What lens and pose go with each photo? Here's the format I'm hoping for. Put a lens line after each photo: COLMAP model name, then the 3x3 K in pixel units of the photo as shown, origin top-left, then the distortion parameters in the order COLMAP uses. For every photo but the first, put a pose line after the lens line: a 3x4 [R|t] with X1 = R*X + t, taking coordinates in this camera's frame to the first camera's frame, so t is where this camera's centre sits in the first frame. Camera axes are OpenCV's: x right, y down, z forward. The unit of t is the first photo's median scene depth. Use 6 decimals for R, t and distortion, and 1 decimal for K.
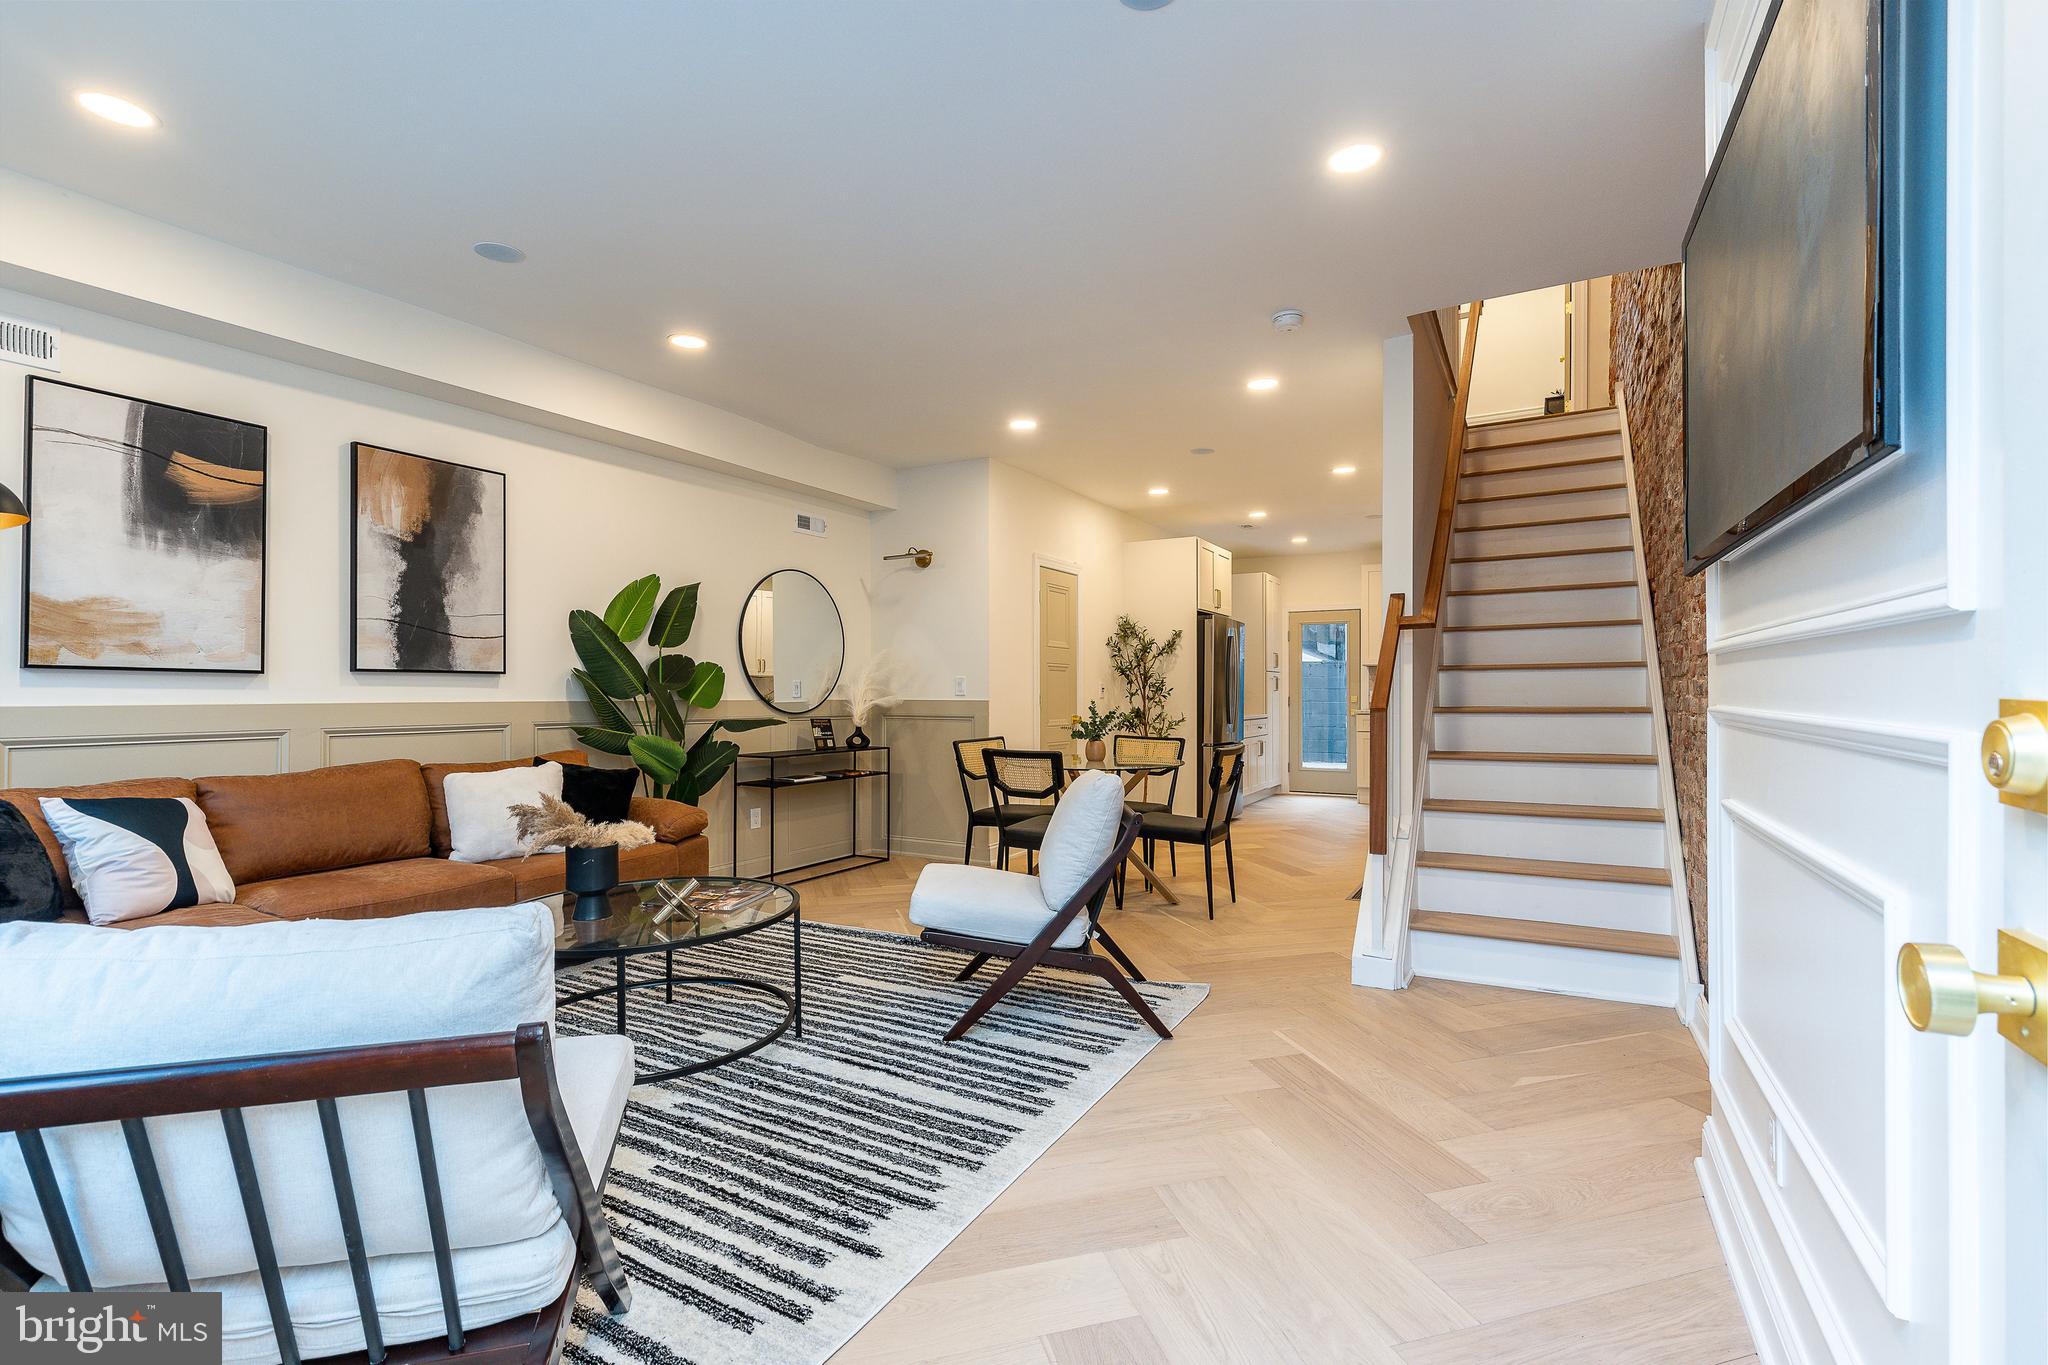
lens RADIAL K [[918.3, 0, 1031.1], [0, 918.3, 688.5], [0, 0, 1]] dist [-0.002324, 0.001876]
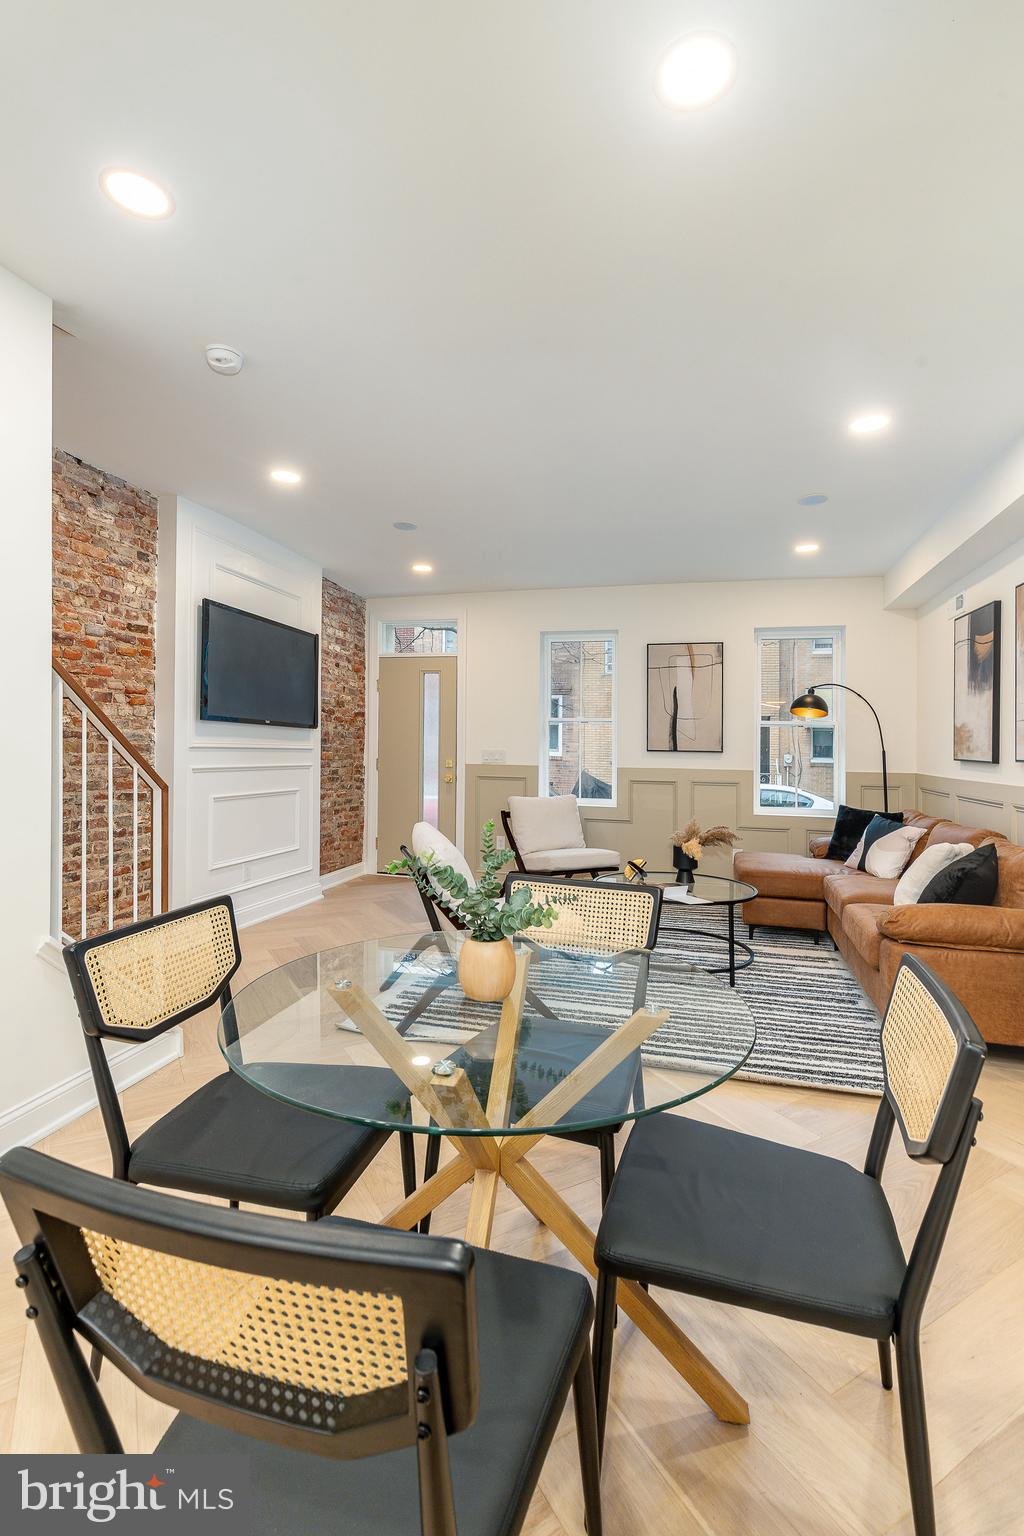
lens RADIAL K [[688.7, 0, 496.0], [0, 688.7, 734.0], [0, 0, 1]] dist [-0.002324, 0.001876]
pose [[-0.975314, -0.024414, -0.219468, 0.187182], [-0.020568, 0.999592, -0.019796, -0.023380], [0.219861, -0.014794, -0.975419, 1.724292]]
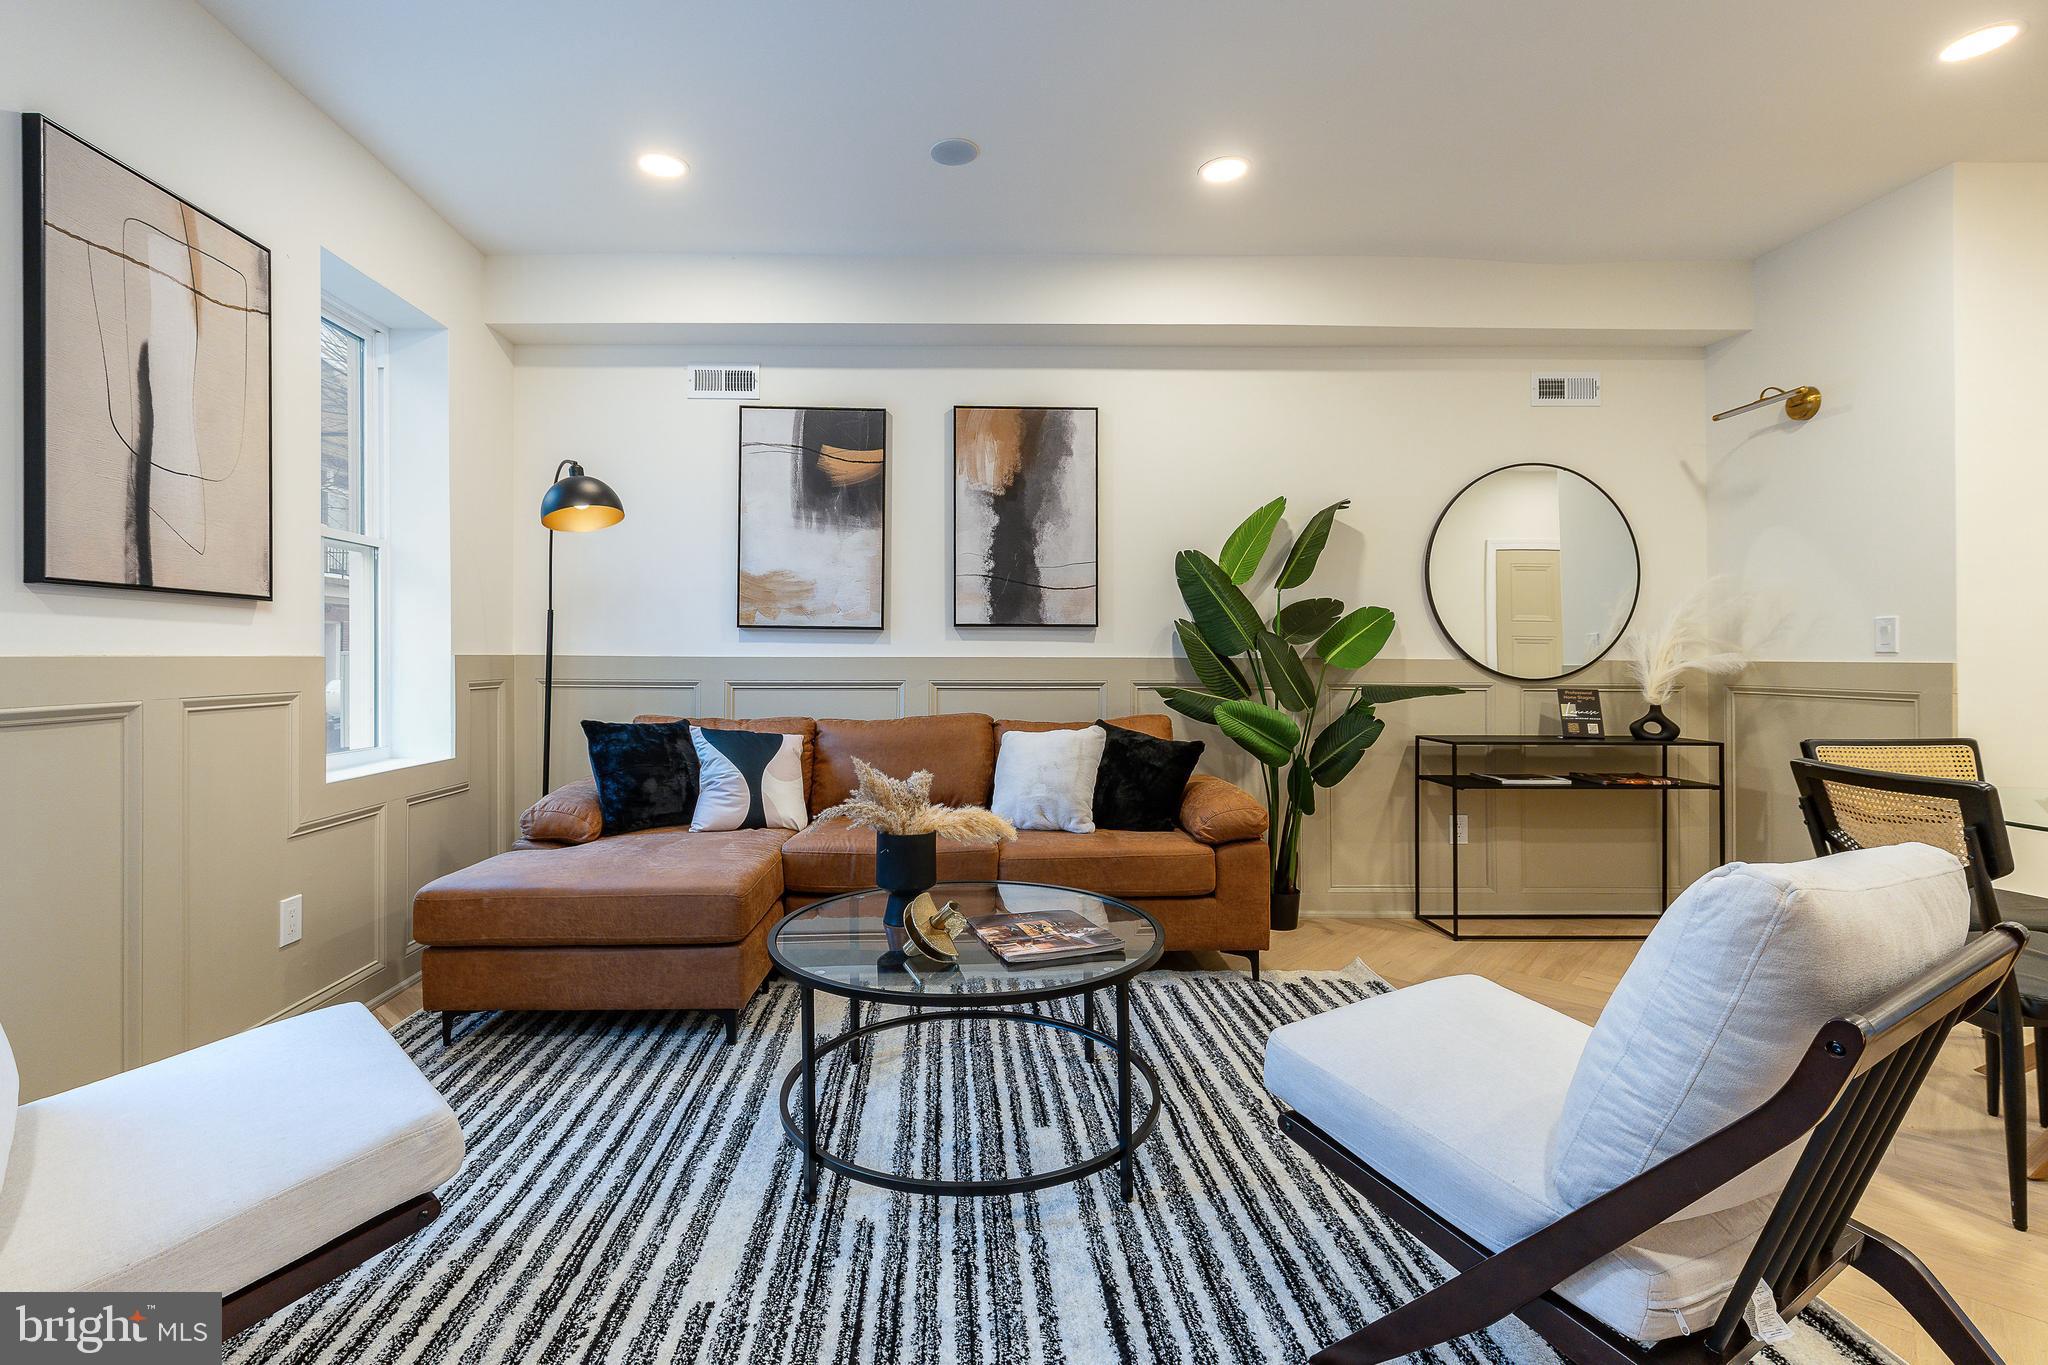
lens RADIAL K [[918.3, 0, 992.3], [0, 918.3, 668.3], [0, 0, 1]] dist [-0.002324, 0.001876]
pose [[0.506818, 0.010181, -0.861993, 0.176875], [0.000192, 0.999929, 0.011923, 0.015360], [0.862053, -0.006208, 0.506780, 0.487634]]
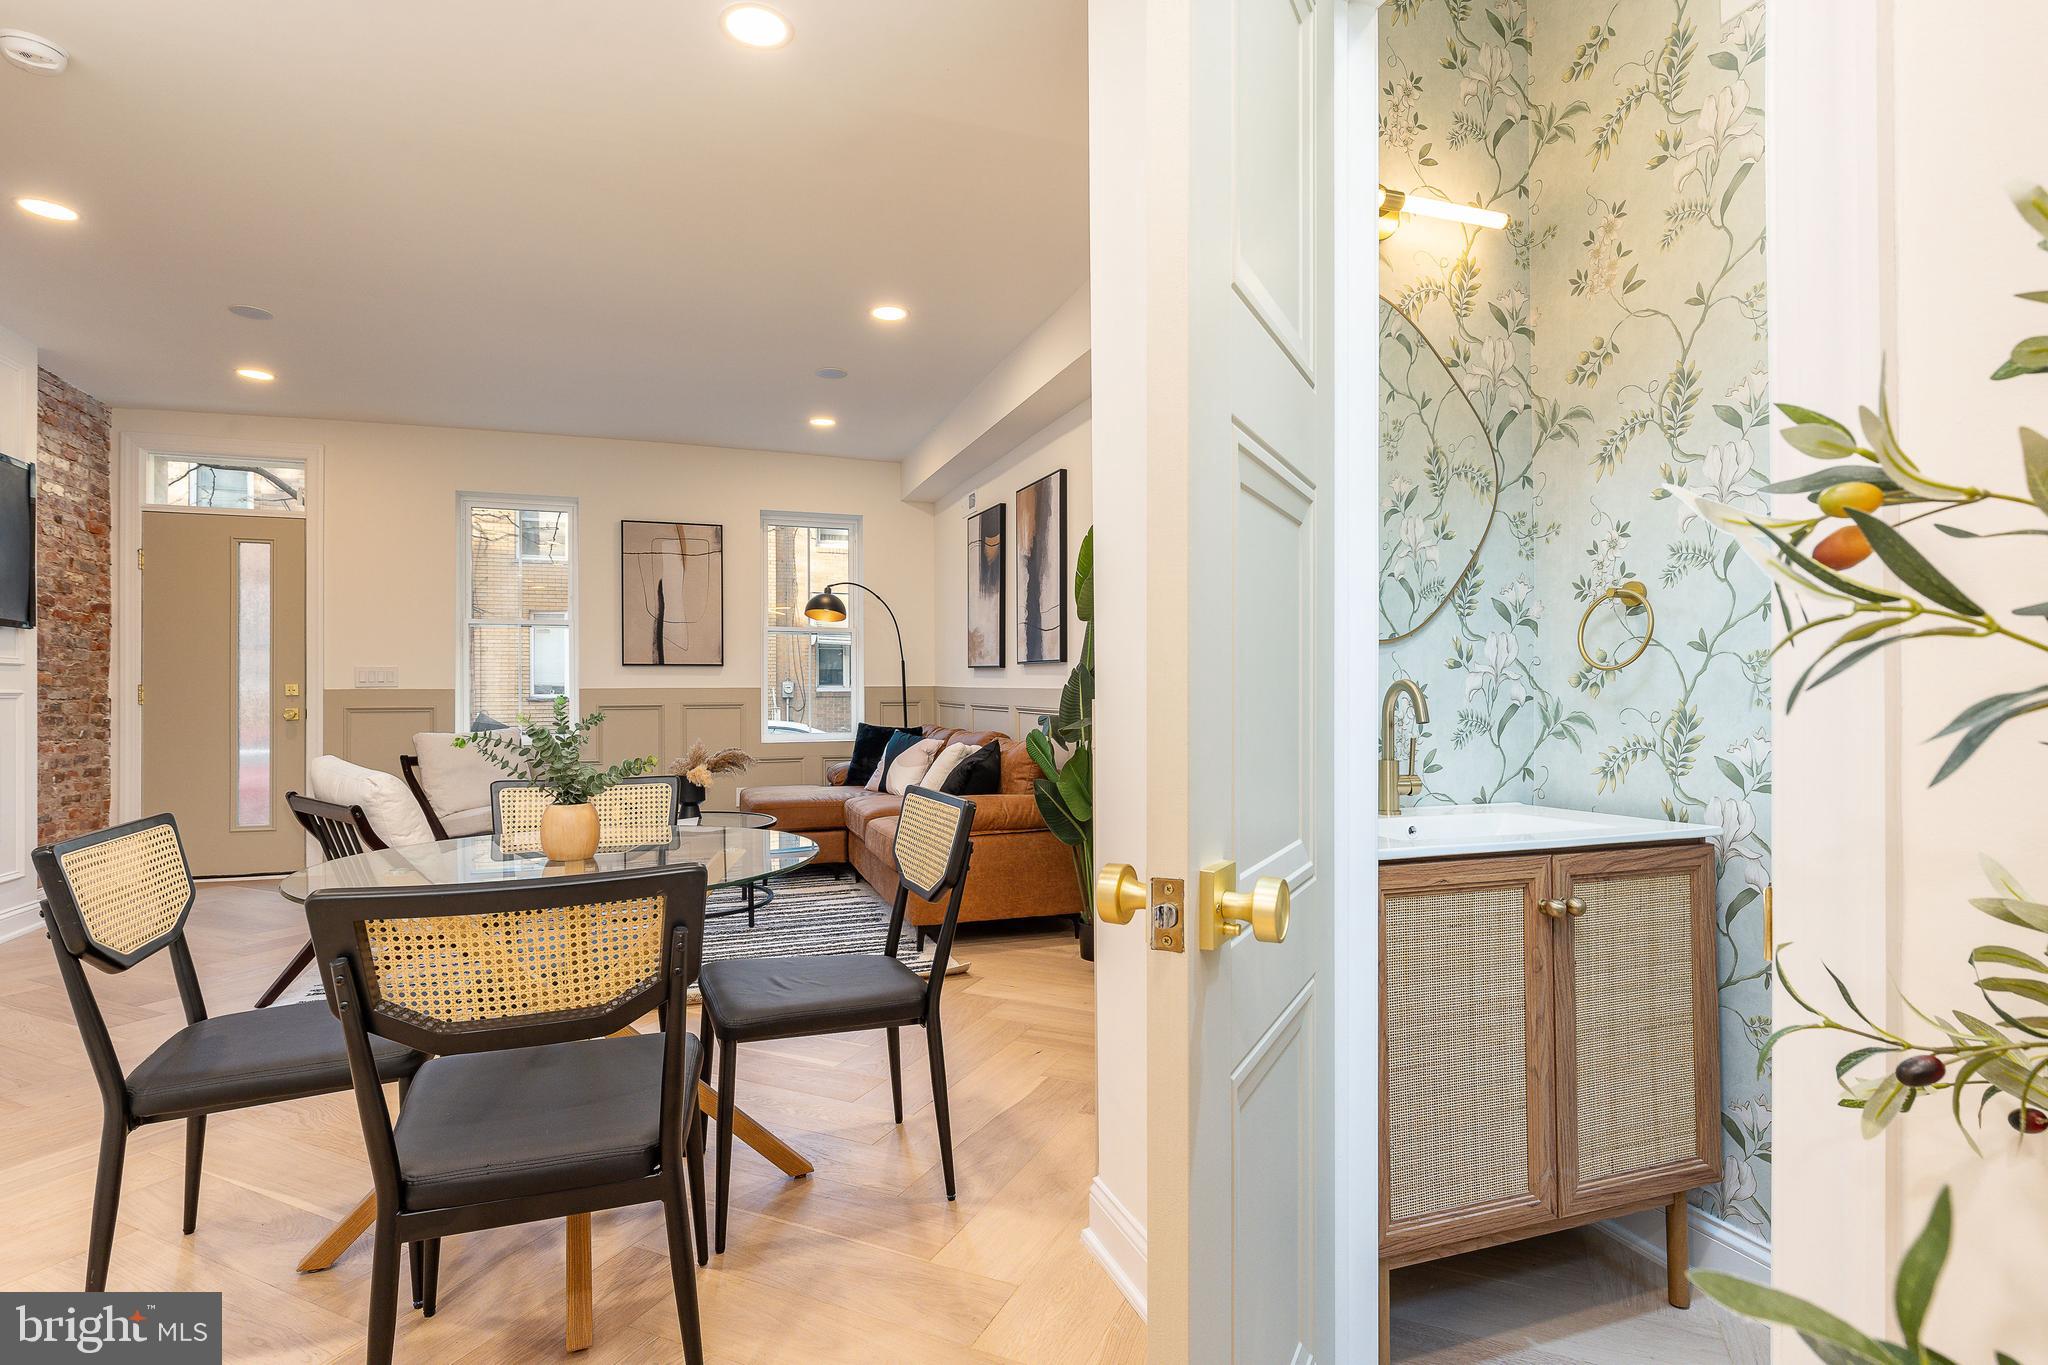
lens RADIAL K [[1046.1, 0, 1014.6], [0, 1046.1, 671.6], [0, 0, 1]] dist [-0.008367, 0.001389]
pose [[-0.666543, -0.011350, -0.745381, 0.374786], [0.000518, 0.999877, -0.015689, 0.014613], [0.745467, -0.010843, -0.666455, 1.930698]]
